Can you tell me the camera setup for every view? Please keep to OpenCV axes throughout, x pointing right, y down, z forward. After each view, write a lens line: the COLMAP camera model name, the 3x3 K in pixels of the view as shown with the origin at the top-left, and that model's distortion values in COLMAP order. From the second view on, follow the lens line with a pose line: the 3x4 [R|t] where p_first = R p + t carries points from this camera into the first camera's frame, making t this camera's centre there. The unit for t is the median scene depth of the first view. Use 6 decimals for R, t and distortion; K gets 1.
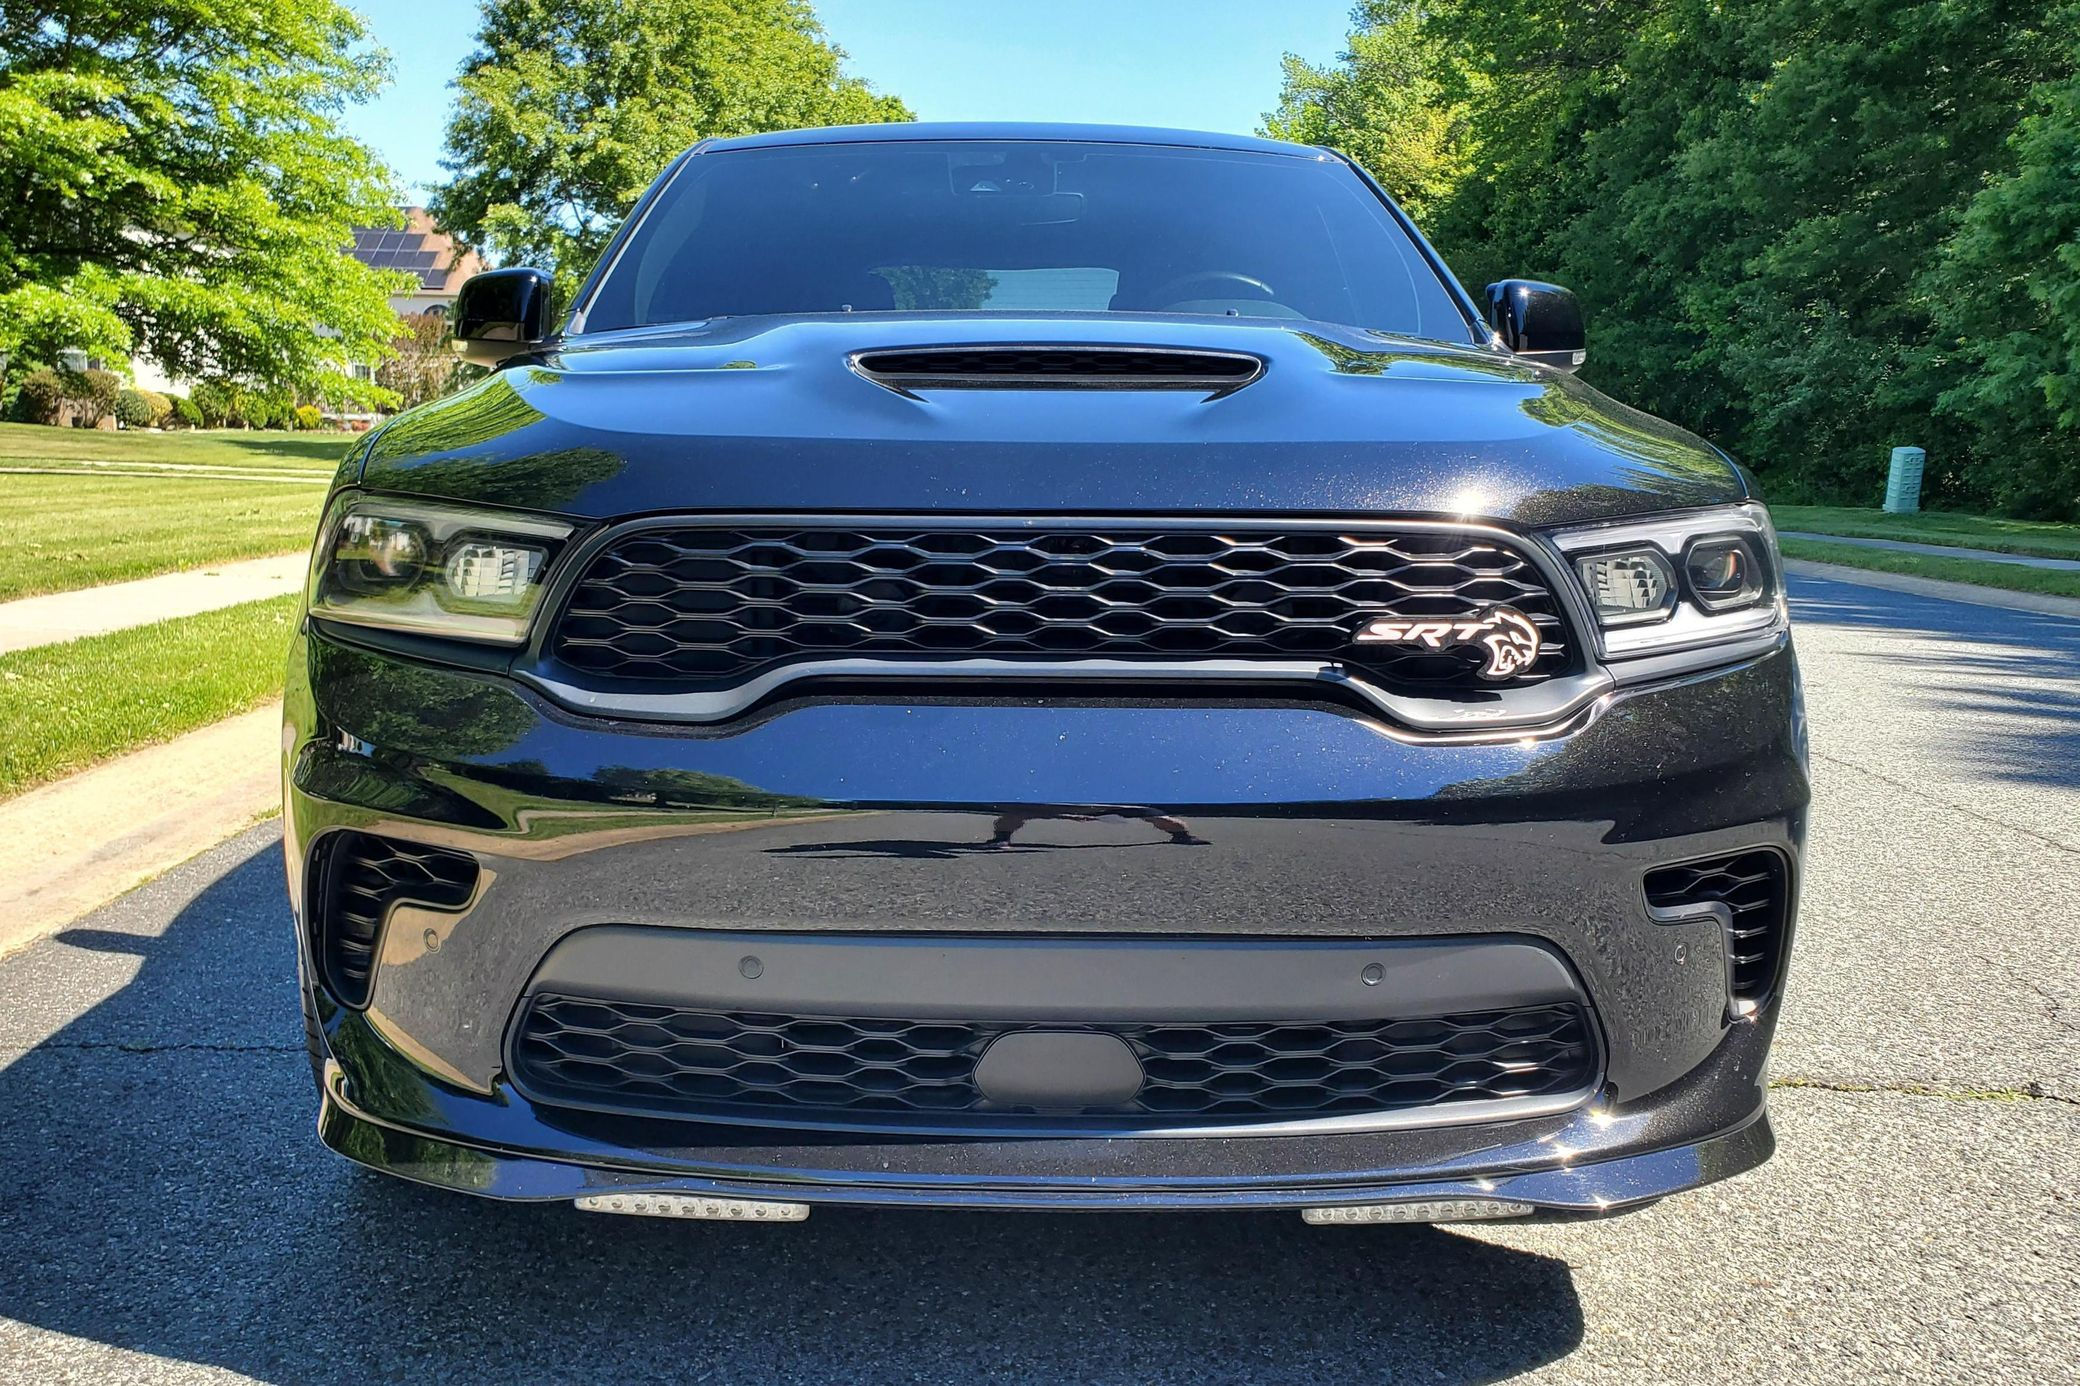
lens RADIAL K [[1855.2, 0, 915.5], [0, 1855.2, 664.0], [0, 0, 1]] dist [-0.042722, 0.091160]
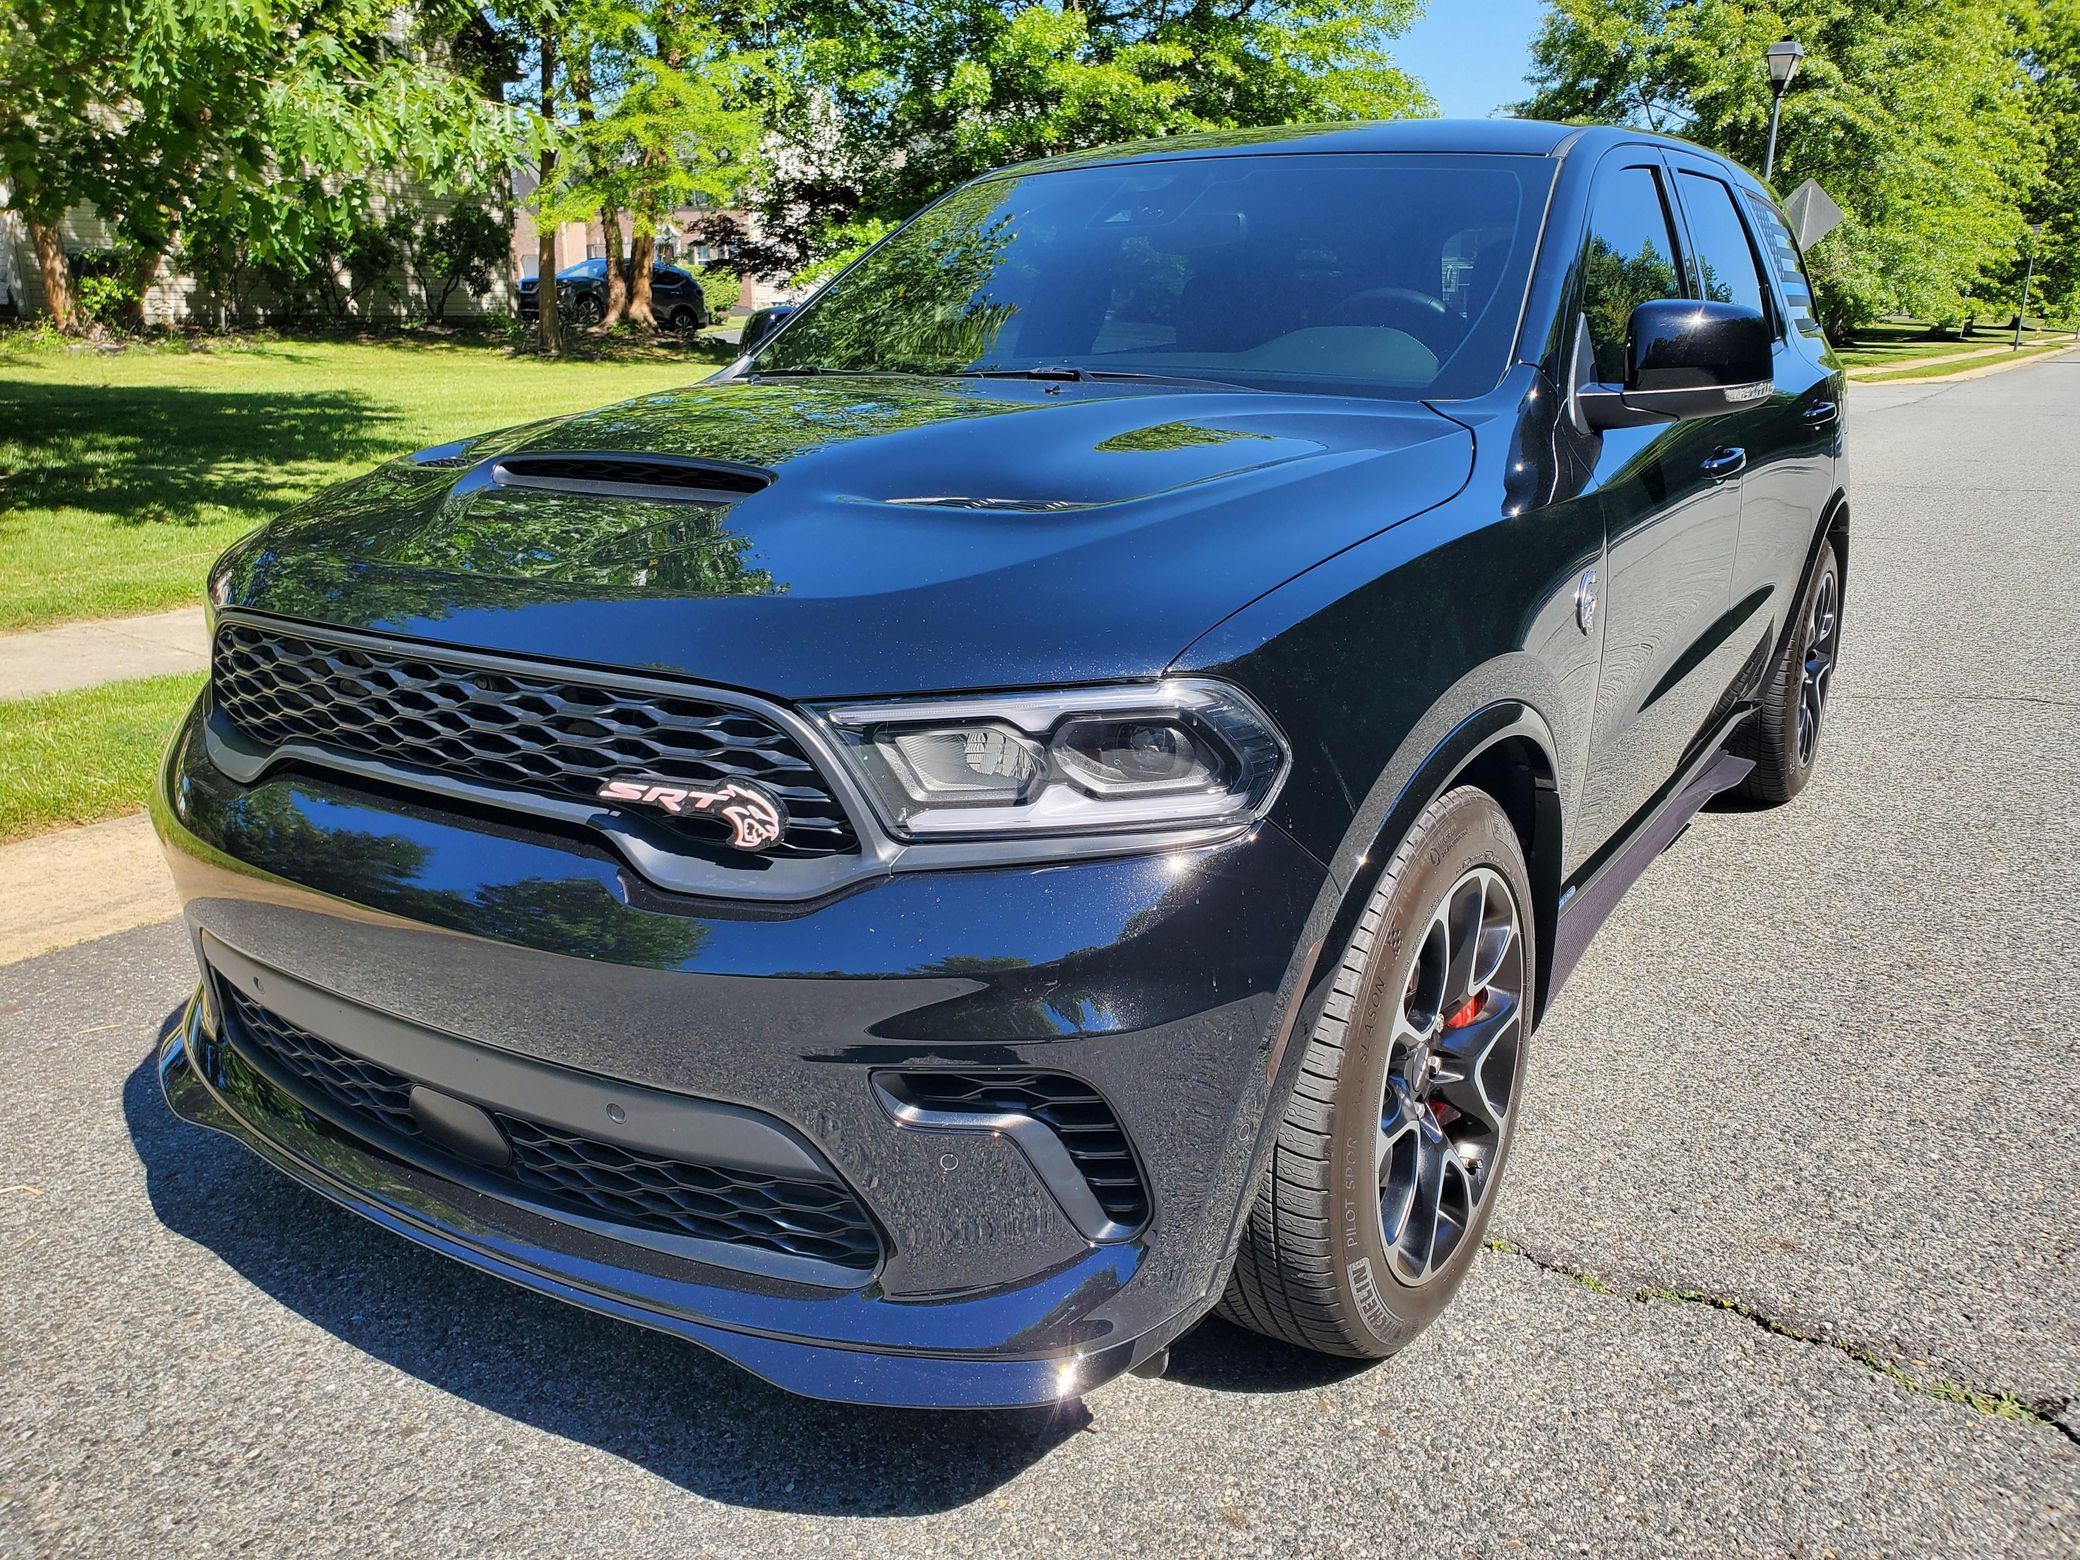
lens RADIAL K [[1594.7, 0, 1040.9], [0, 1594.7, 733.9], [0, 0, 1]] dist [-0.007558, 0.037377]
pose [[0.841166, 0.120805, -0.527111, 0.343648], [-0.051572, 0.988206, 0.144182, -0.070714], [0.538313, -0.094097, 0.837476, 0.152622]]
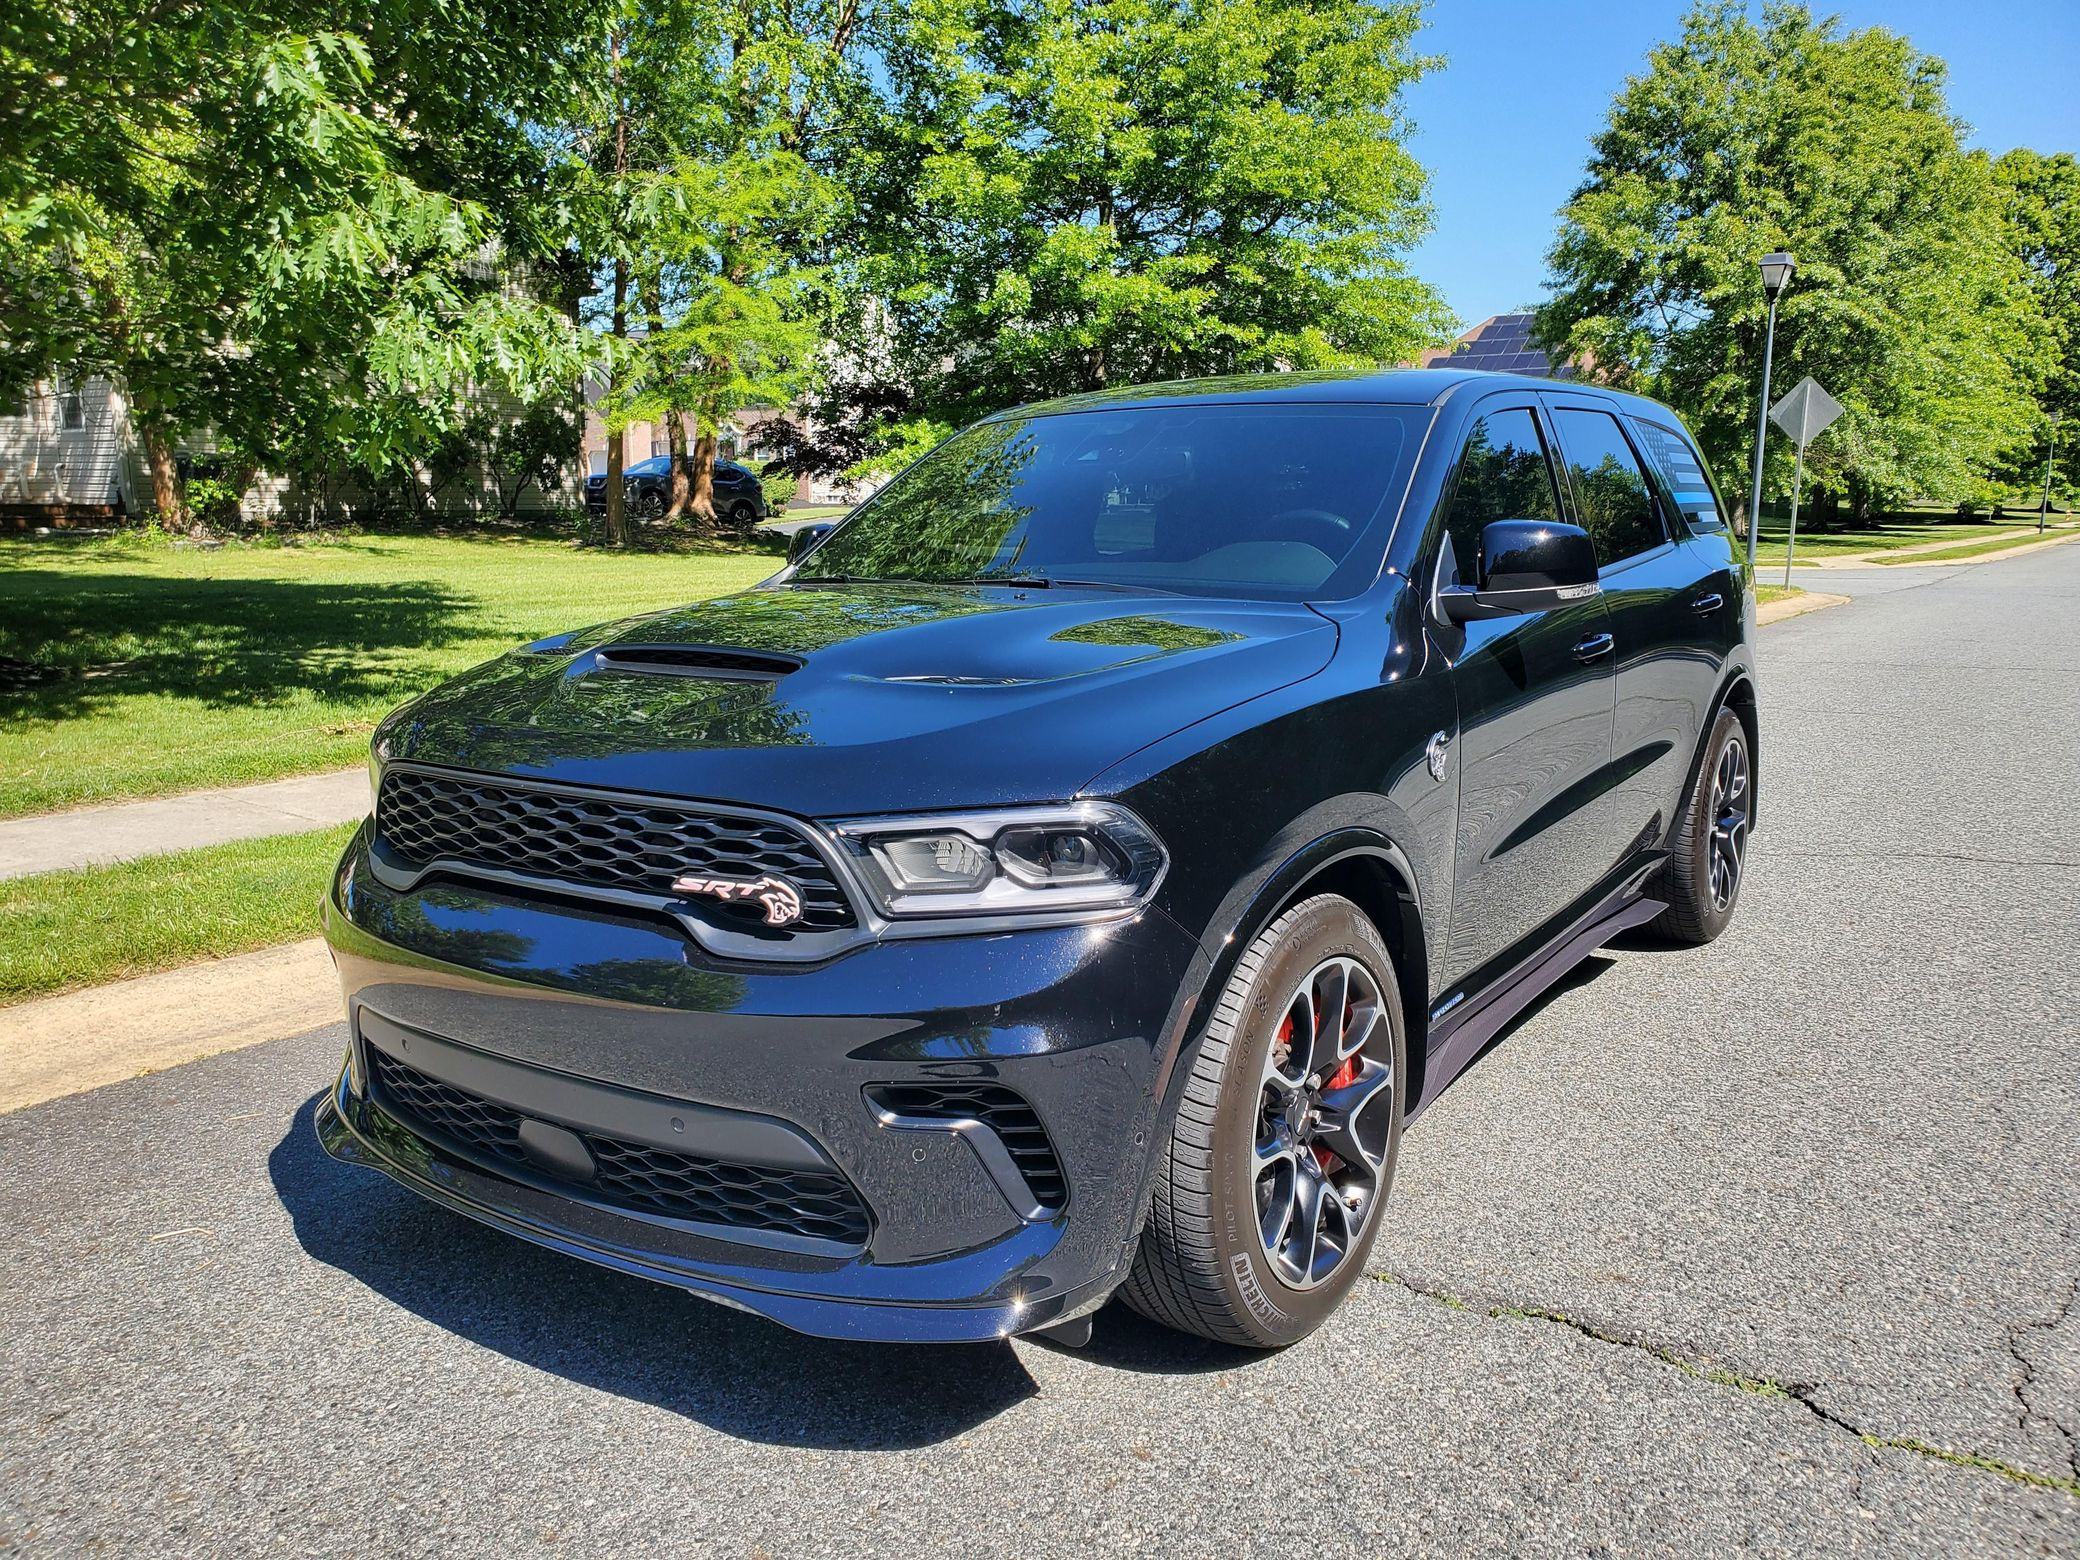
lens RADIAL K [[1594.7, 0, 1040.9], [0, 1594.7, 733.9], [0, 0, 1]] dist [-0.007558, 0.037377]
pose [[0.824697, 0.058846, -0.562506, 0.438434], [-0.048135, 0.998267, 0.033862, -0.070639], [0.563523, -0.000849, 0.826100, 0.058308]]
